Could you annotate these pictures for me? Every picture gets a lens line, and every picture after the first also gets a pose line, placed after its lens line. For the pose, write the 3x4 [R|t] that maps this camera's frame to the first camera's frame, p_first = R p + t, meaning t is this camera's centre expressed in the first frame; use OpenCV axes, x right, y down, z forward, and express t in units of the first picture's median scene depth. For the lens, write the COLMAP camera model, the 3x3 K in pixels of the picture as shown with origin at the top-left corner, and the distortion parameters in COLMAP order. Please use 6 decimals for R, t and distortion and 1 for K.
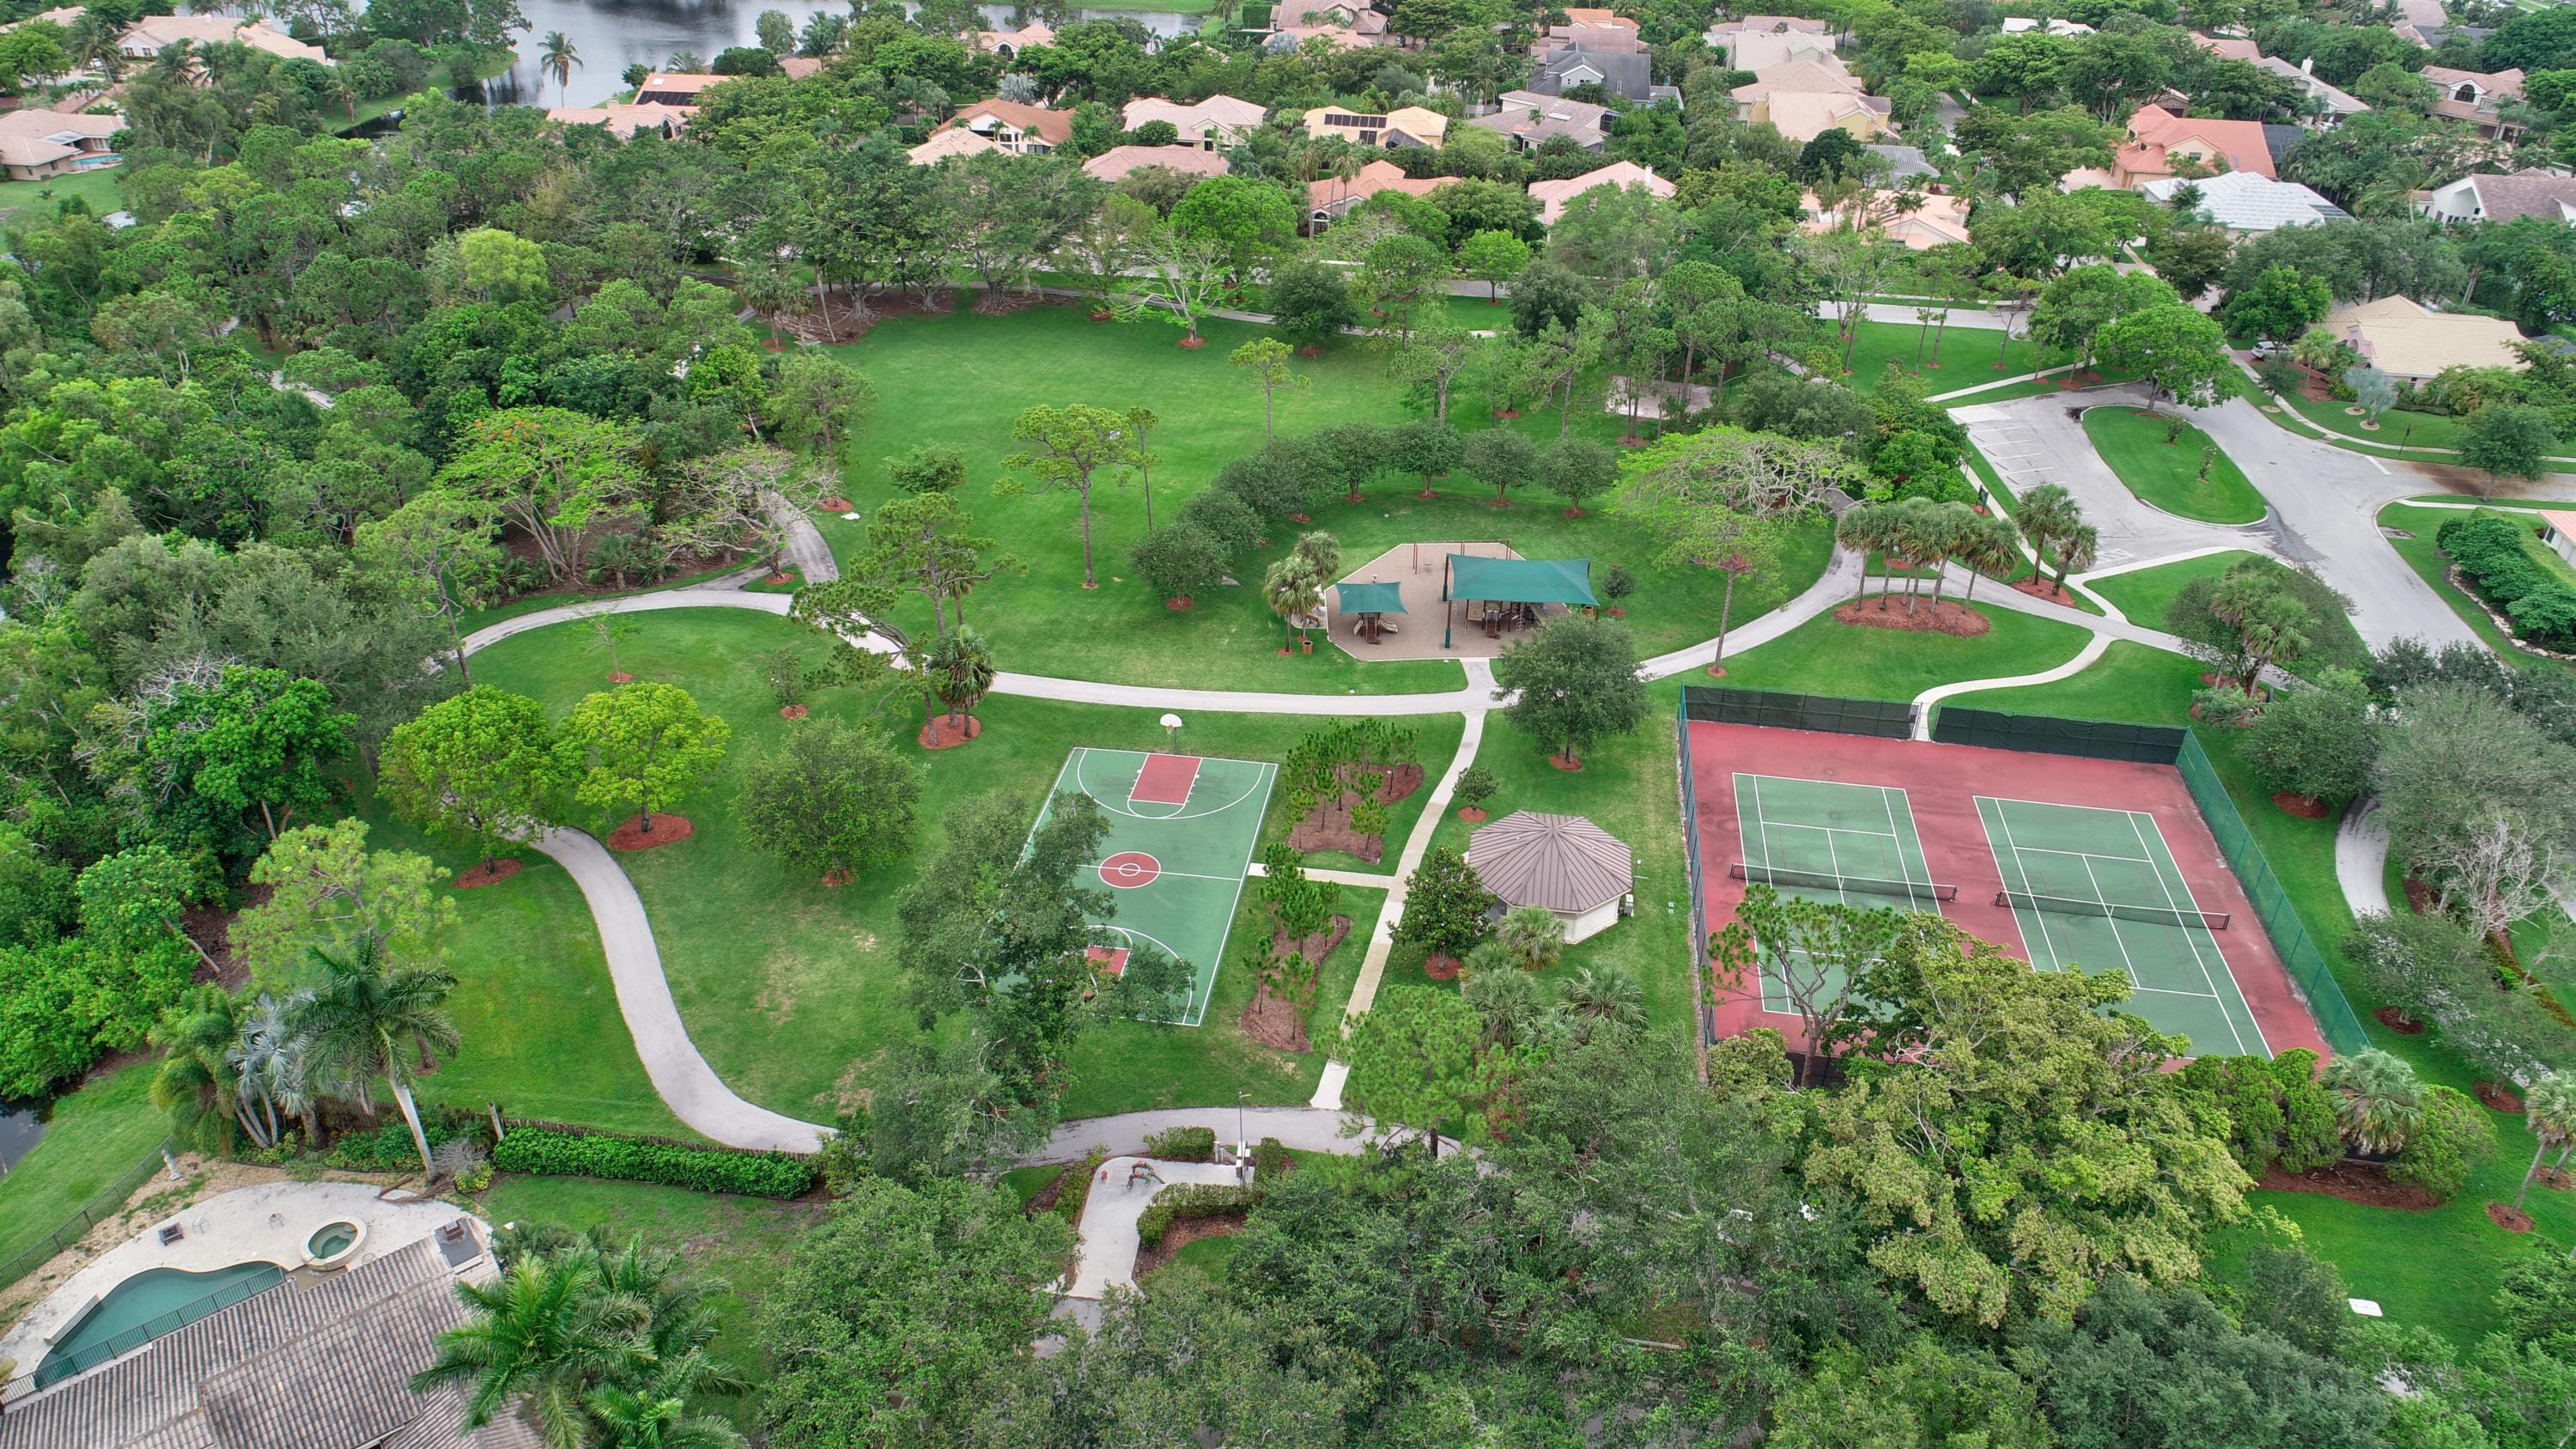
lens RADIAL K [[1706.2, 0, 1288.0], [0, 1706.2, 724.5], [0, 0, 1]] dist [-0.018224, 0.000813]
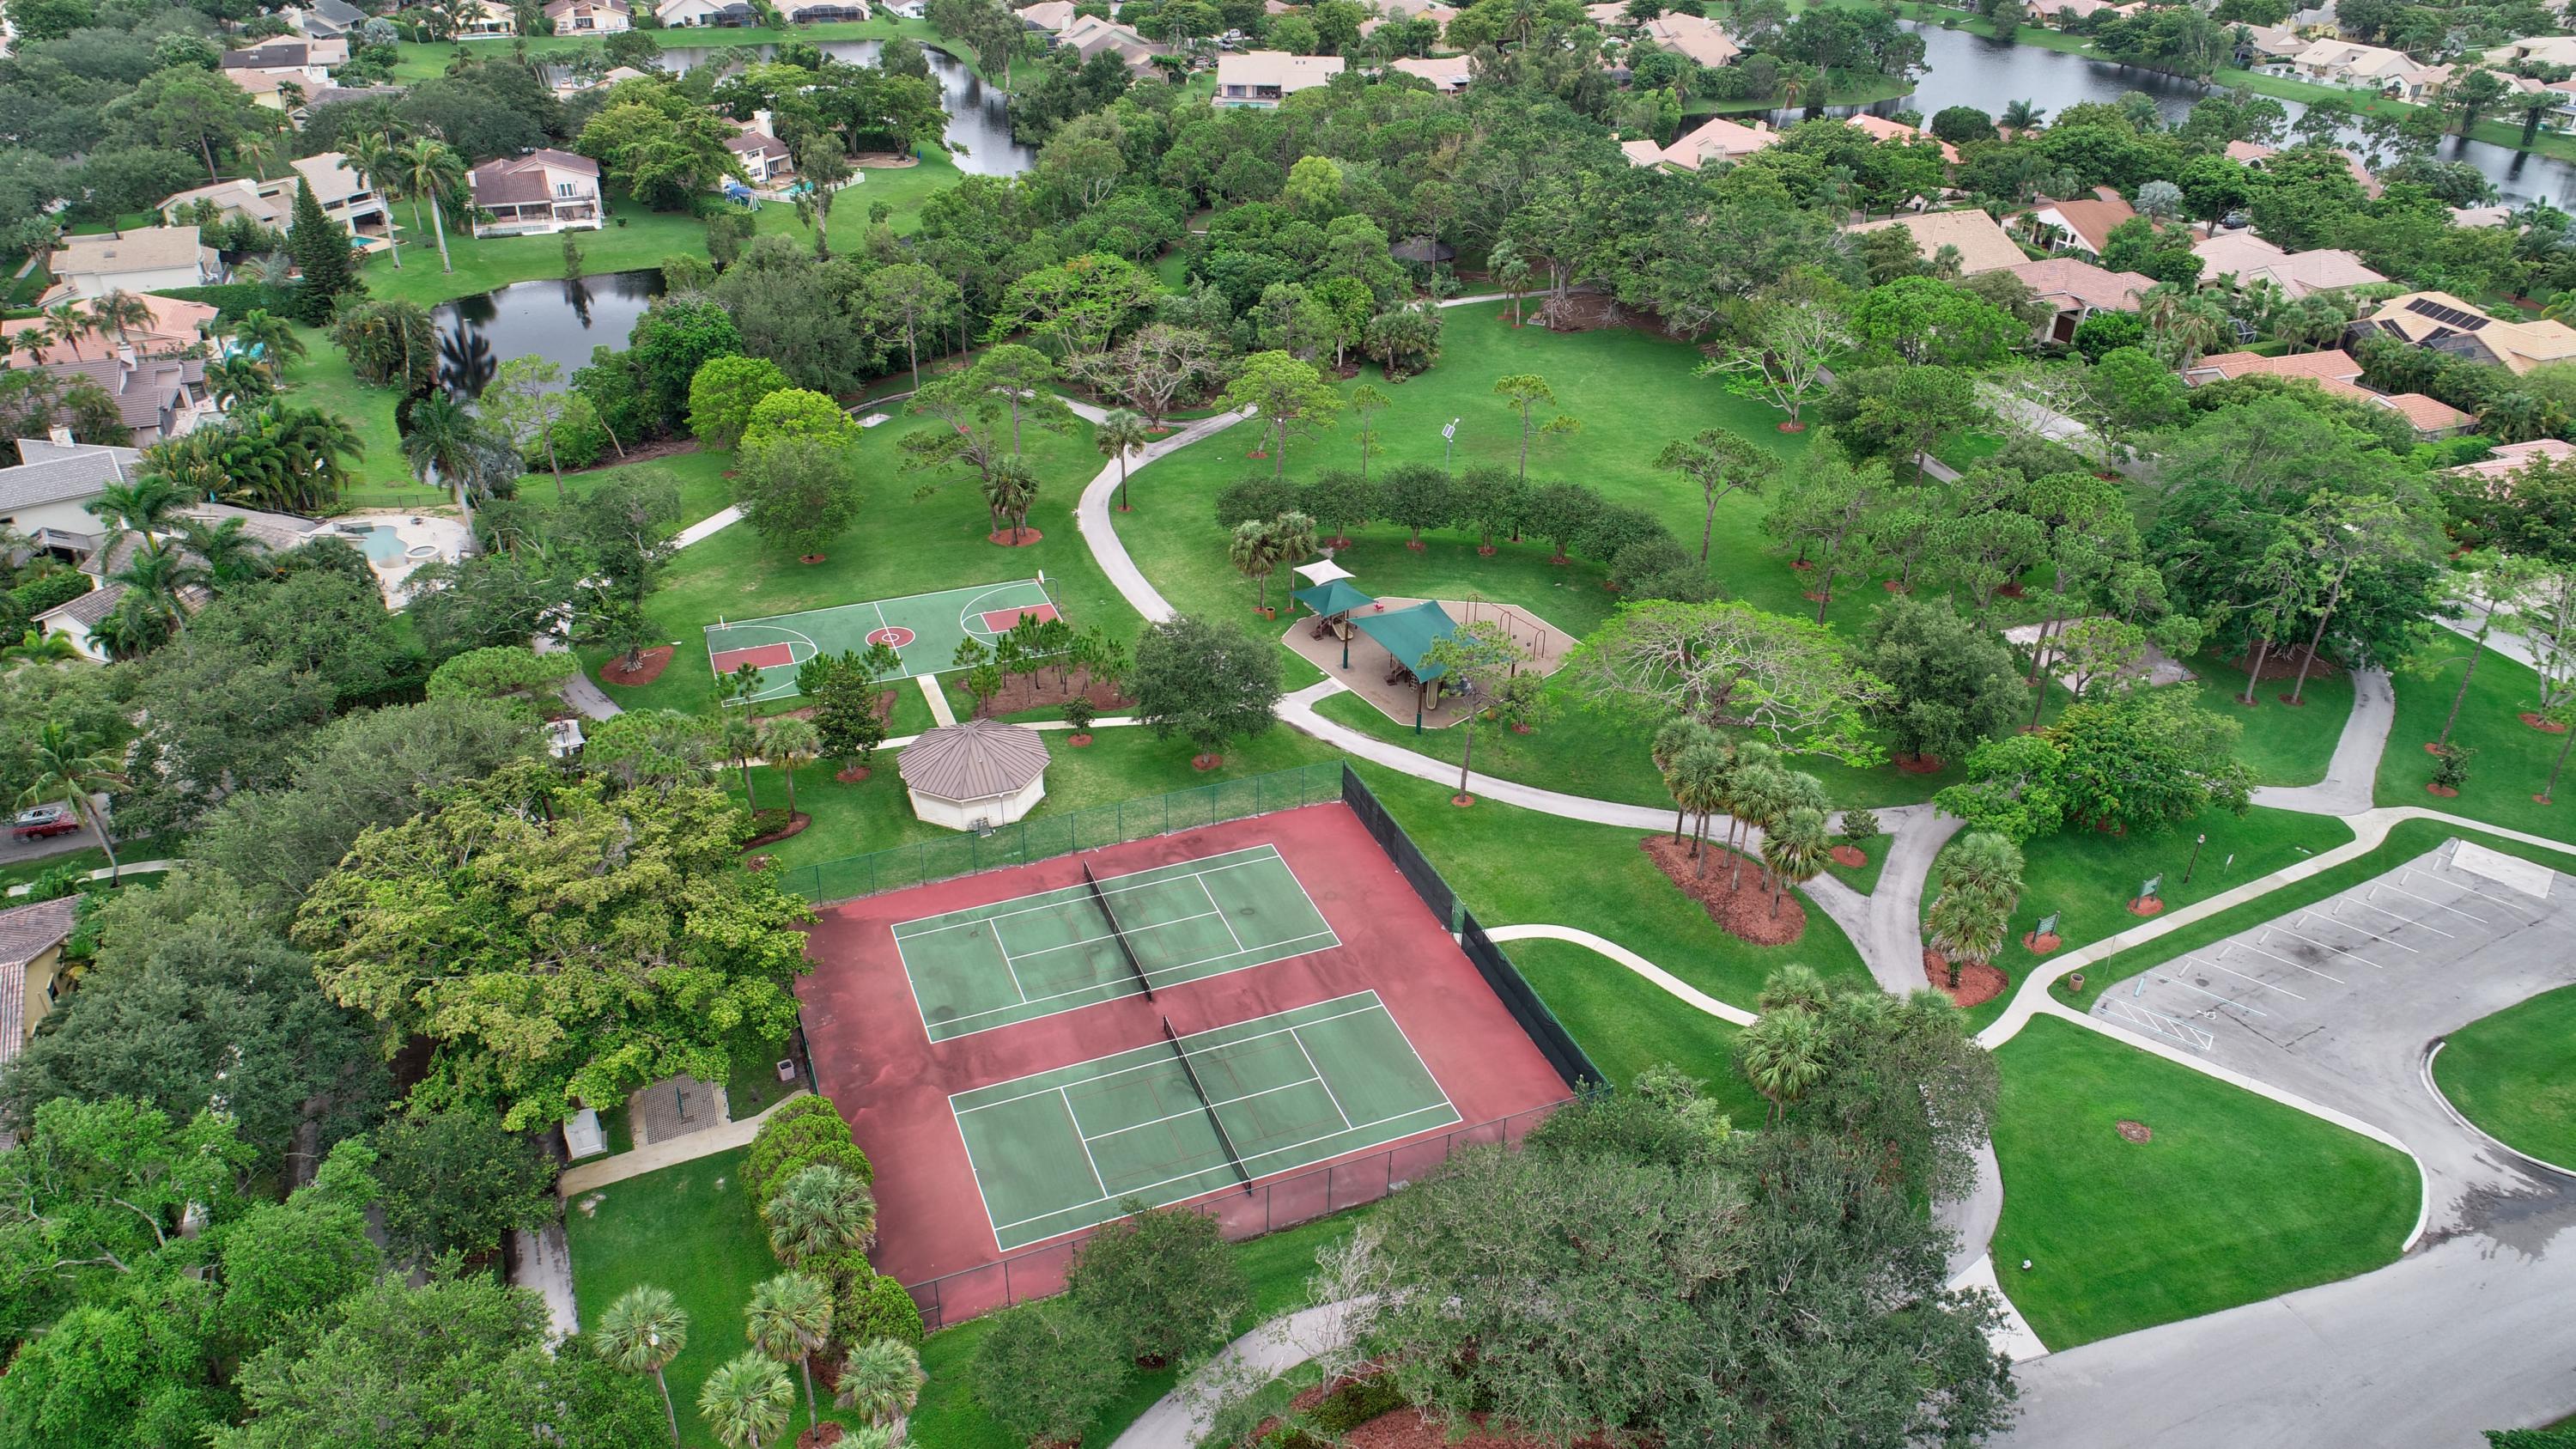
lens RADIAL K [[1706.2, 0, 1288.0], [0, 1706.2, 724.5], [0, 0, 1]] dist [-0.018224, 0.000813]
pose [[0.513701, 0.434210, -0.739982, 0.783628], [-0.459230, 0.867685, 0.190343, -0.180329], [0.724720, 0.242043, 0.645133, 0.300978]]
